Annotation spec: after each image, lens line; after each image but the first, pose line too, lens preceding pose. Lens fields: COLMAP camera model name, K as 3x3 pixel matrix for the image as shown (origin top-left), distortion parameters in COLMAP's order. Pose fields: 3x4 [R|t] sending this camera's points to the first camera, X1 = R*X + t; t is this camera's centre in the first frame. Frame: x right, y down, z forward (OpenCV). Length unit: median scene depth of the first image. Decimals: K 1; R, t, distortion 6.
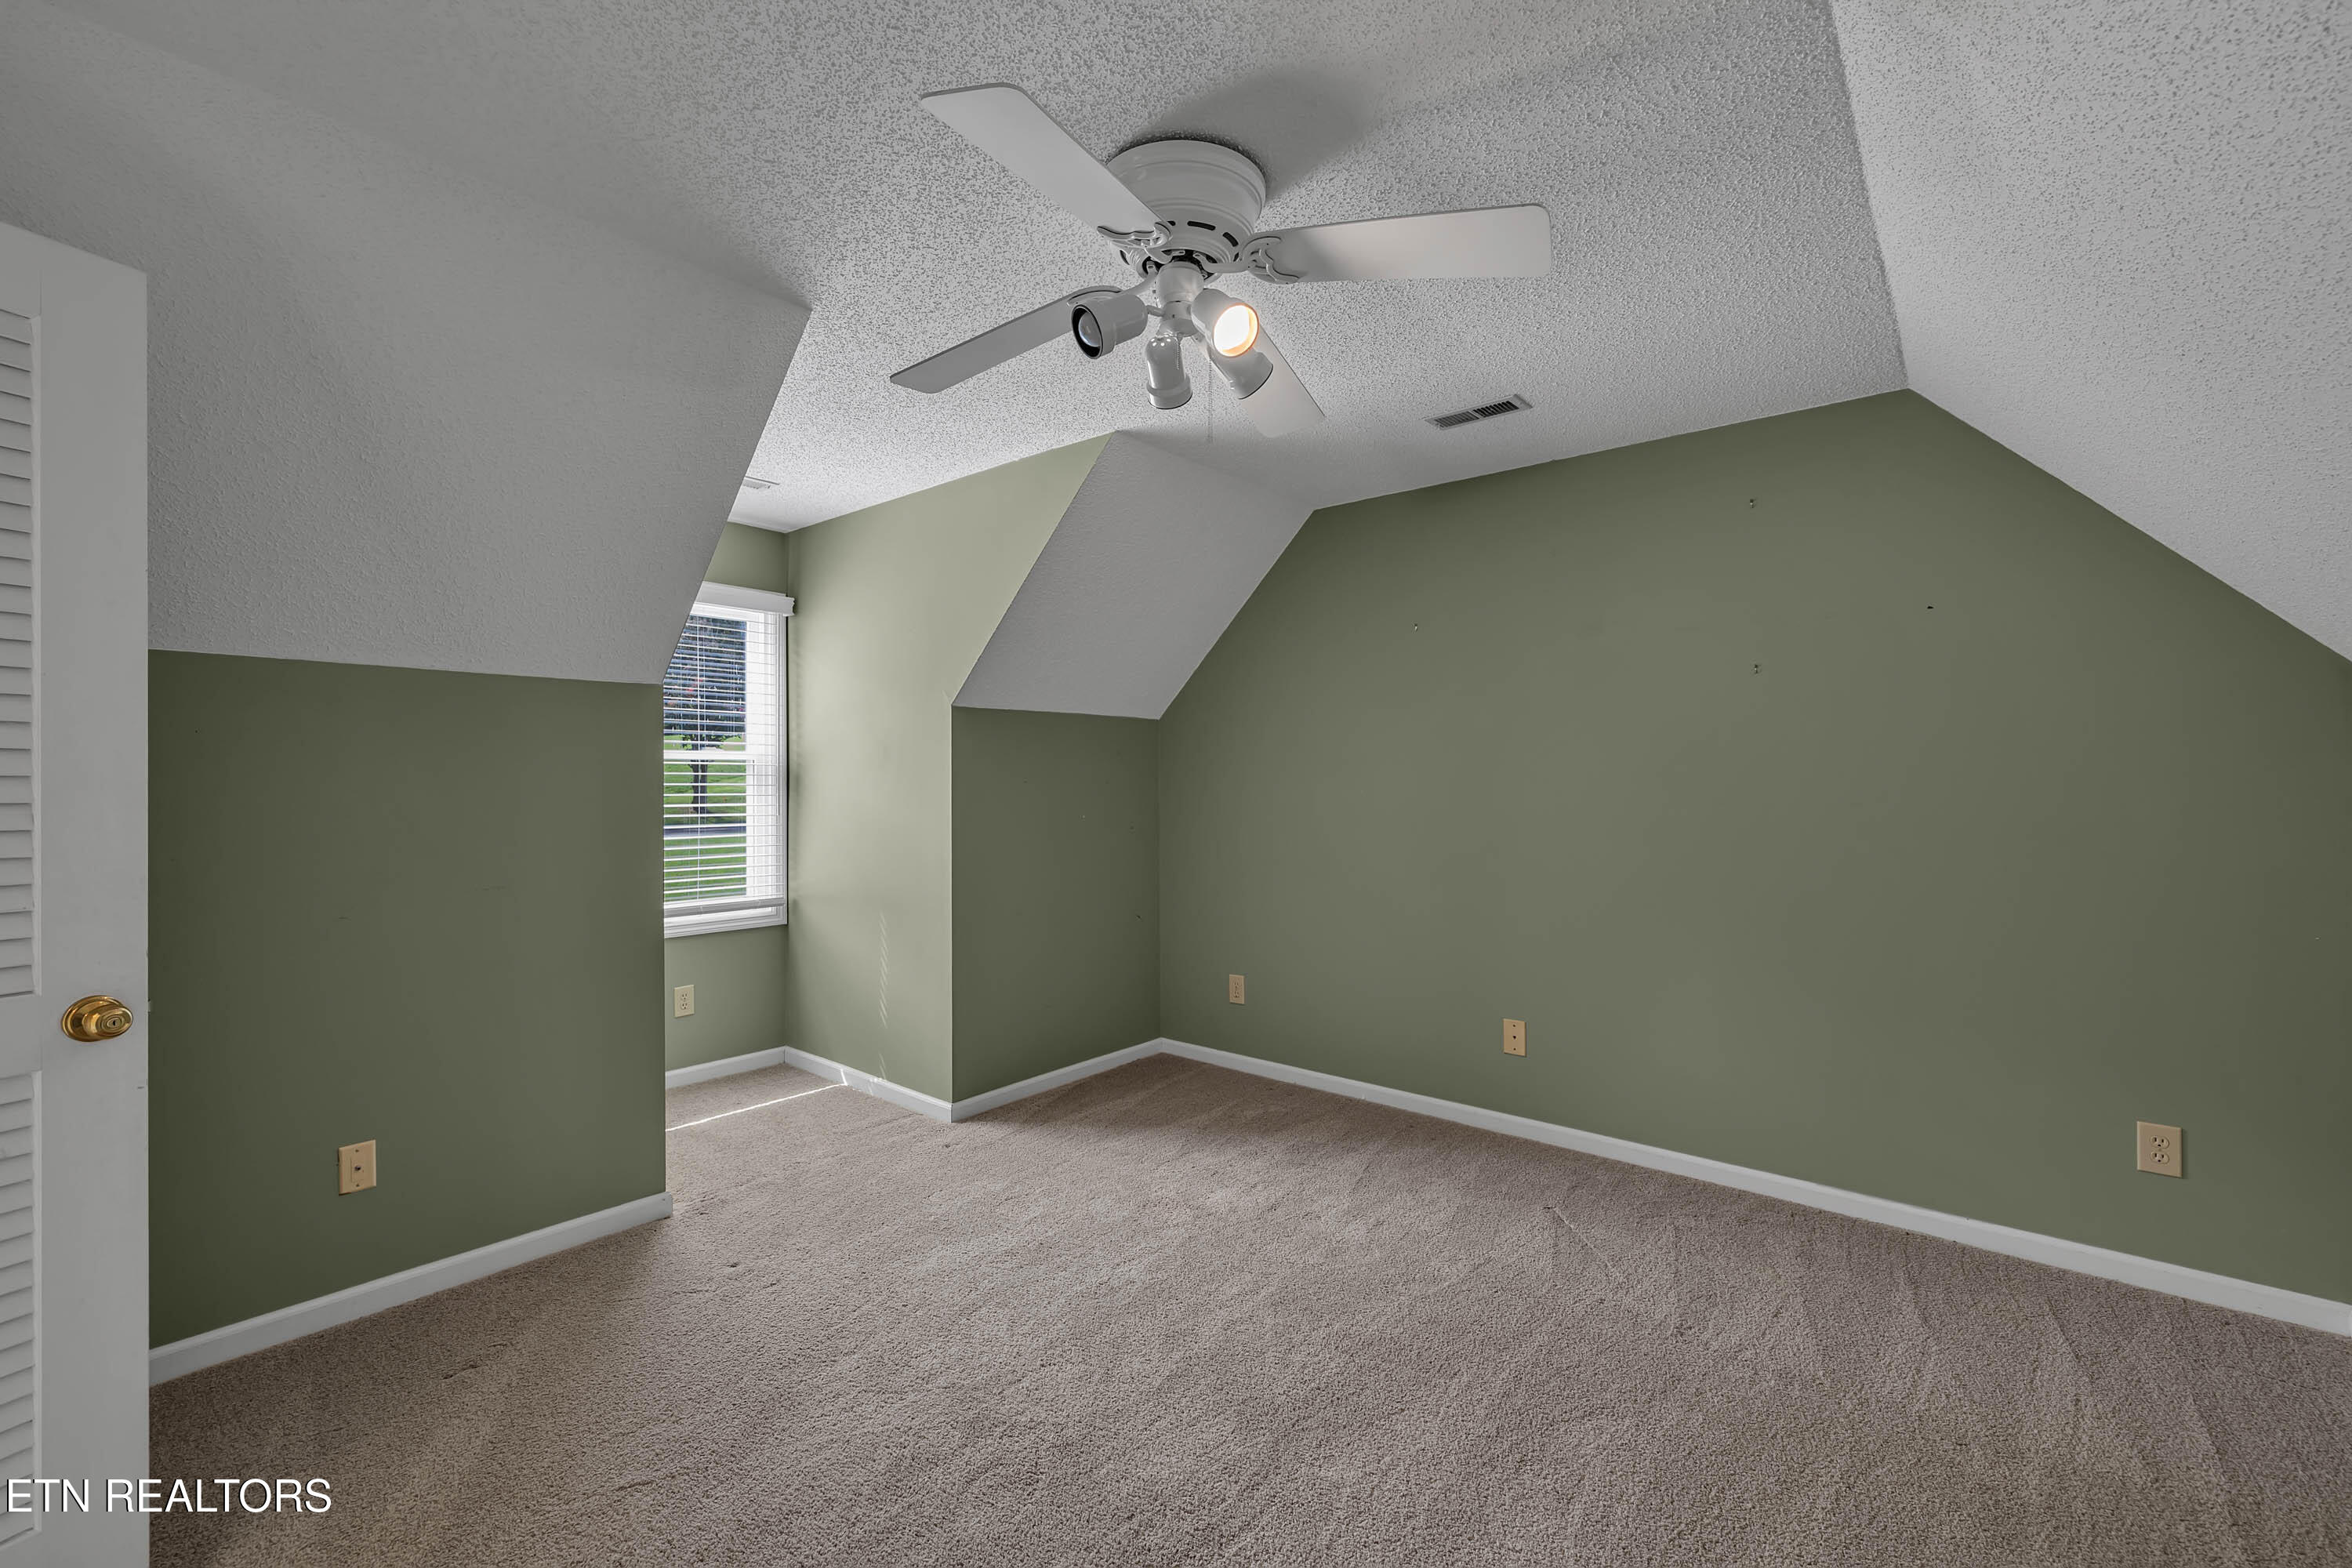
lens RADIAL K [[990.3, 0, 1177.3], [0, 990.3, 787.6], [0, 0, 1]] dist [-0.000299, -0.000268]
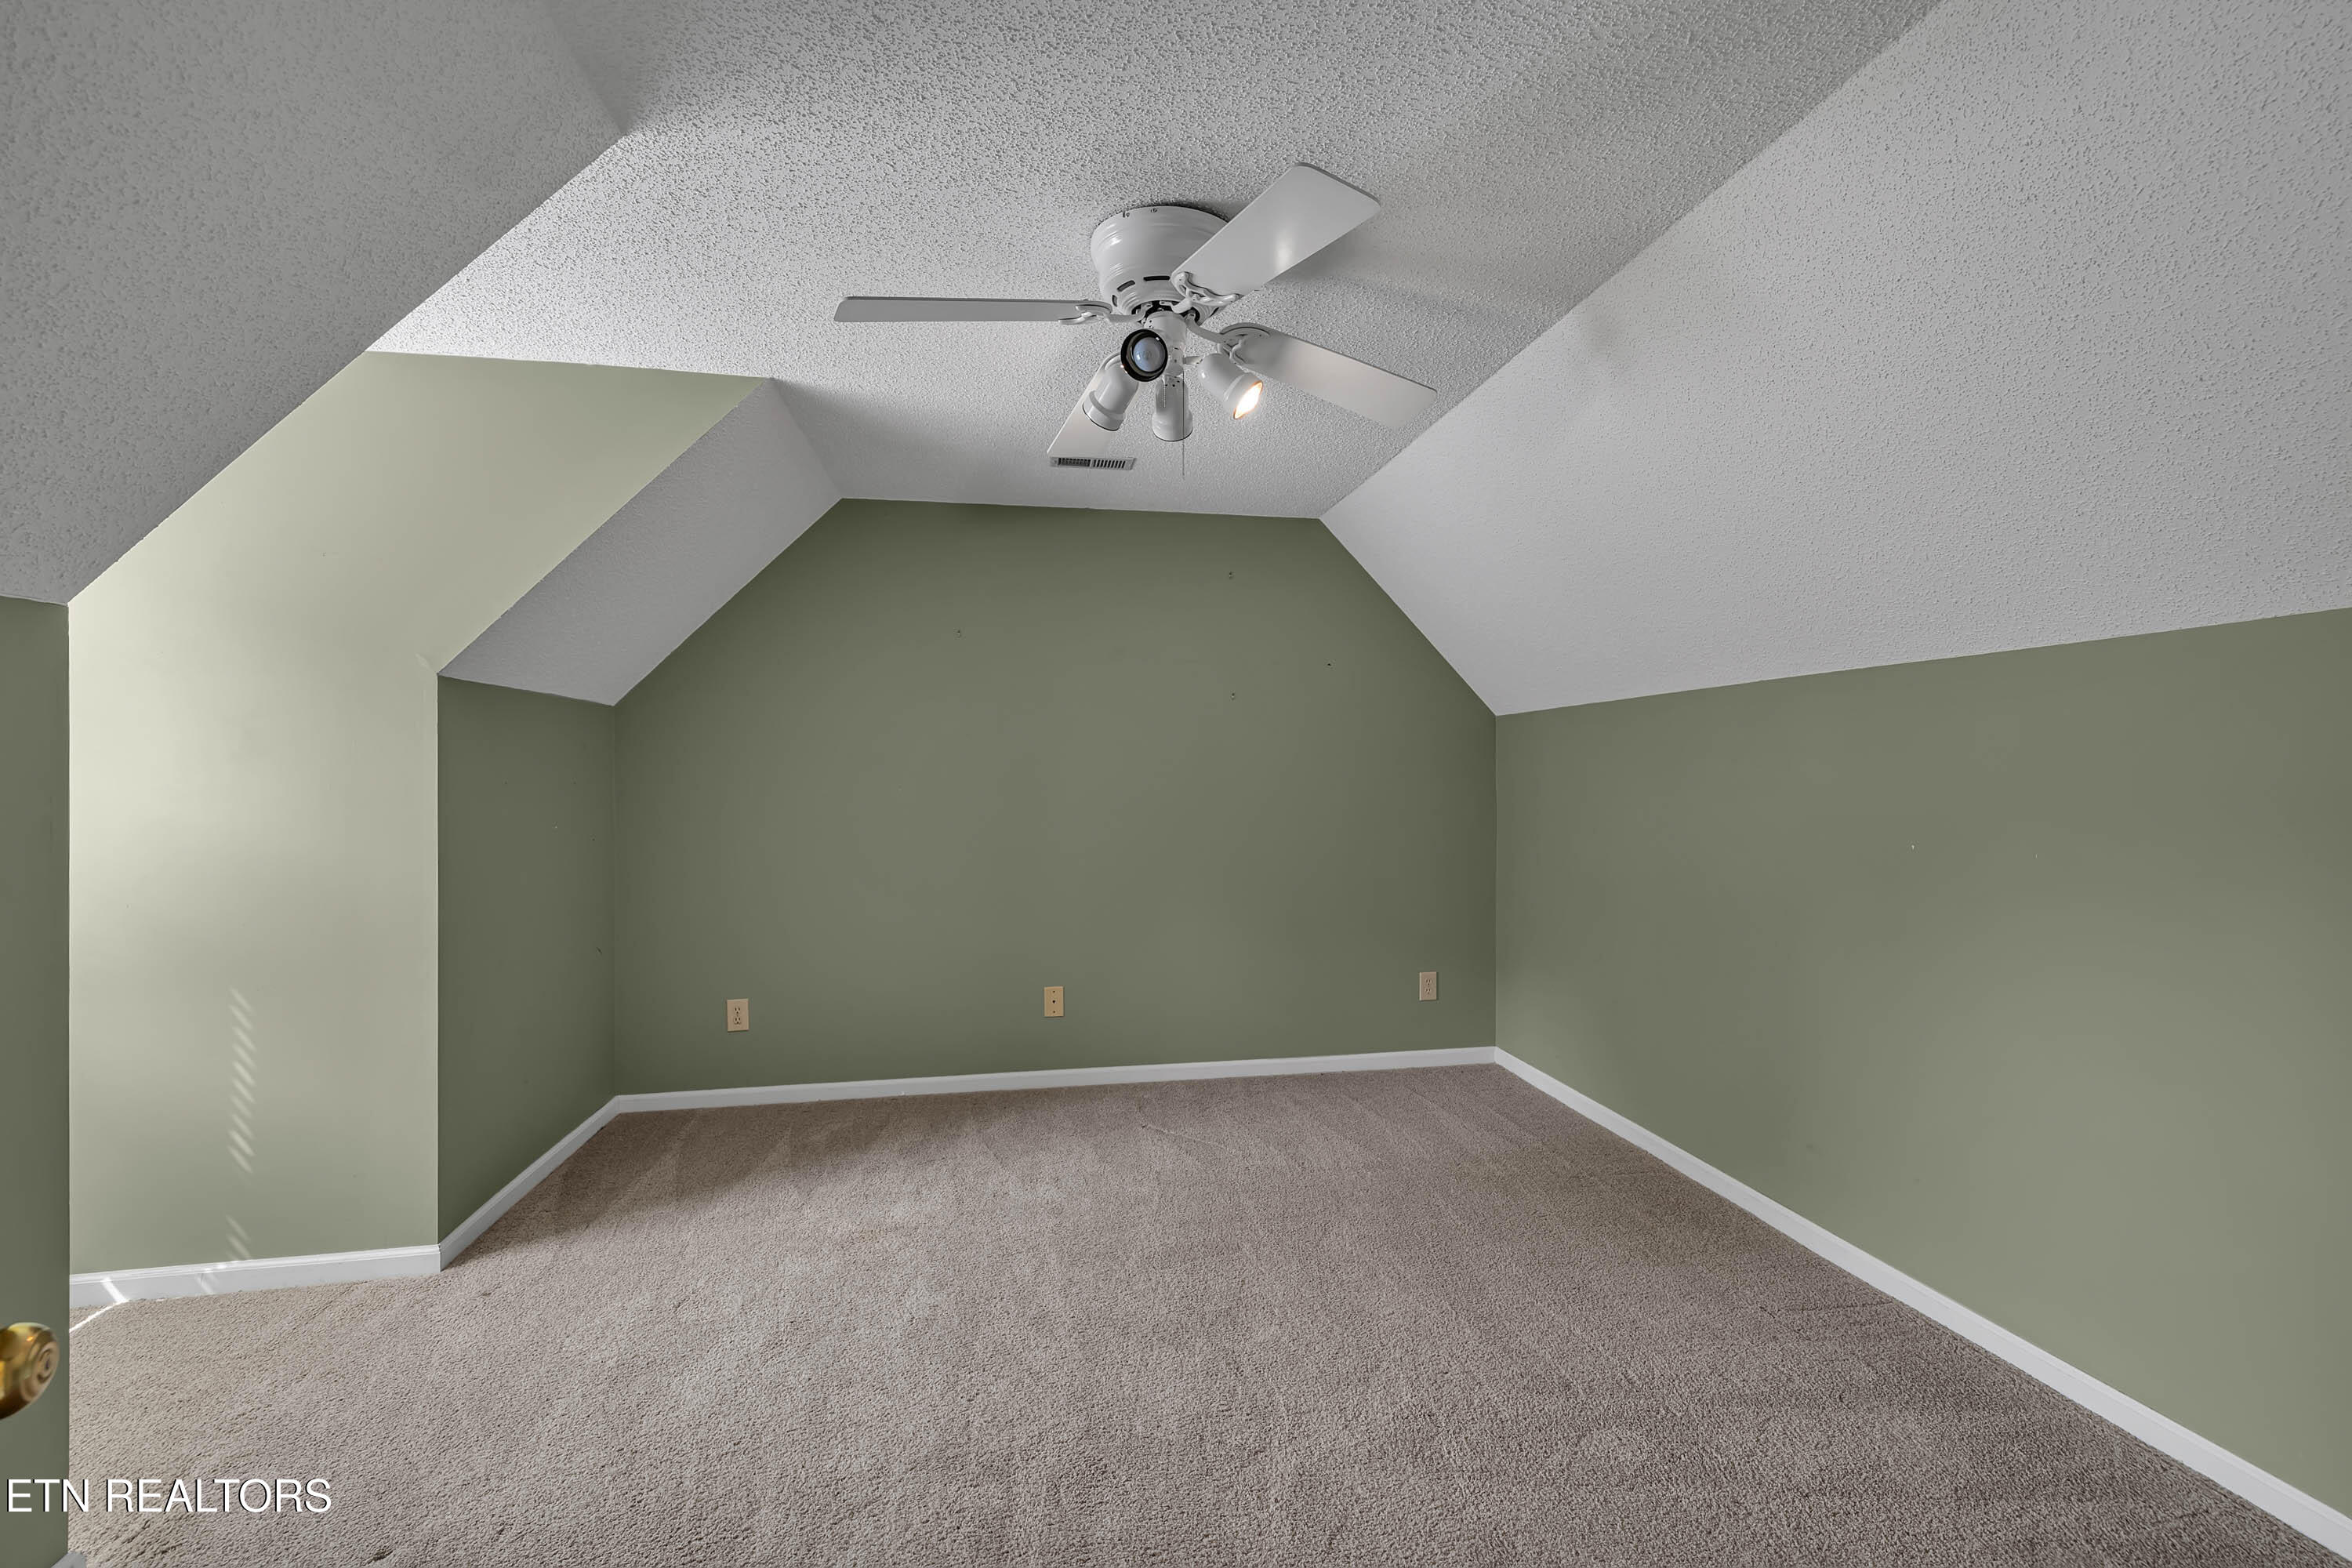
lens RADIAL K [[1015.9, 0, 1169.3], [0, 1015.9, 773.7], [0, 0, 1]] dist [0.000851, 0.011312]
pose [[0.636801, -0.003509, 0.771021, -0.483385], [0.012737, 0.999901, -0.005969, -0.001960], [-0.770923, 0.013621, 0.636782, 0.146737]]
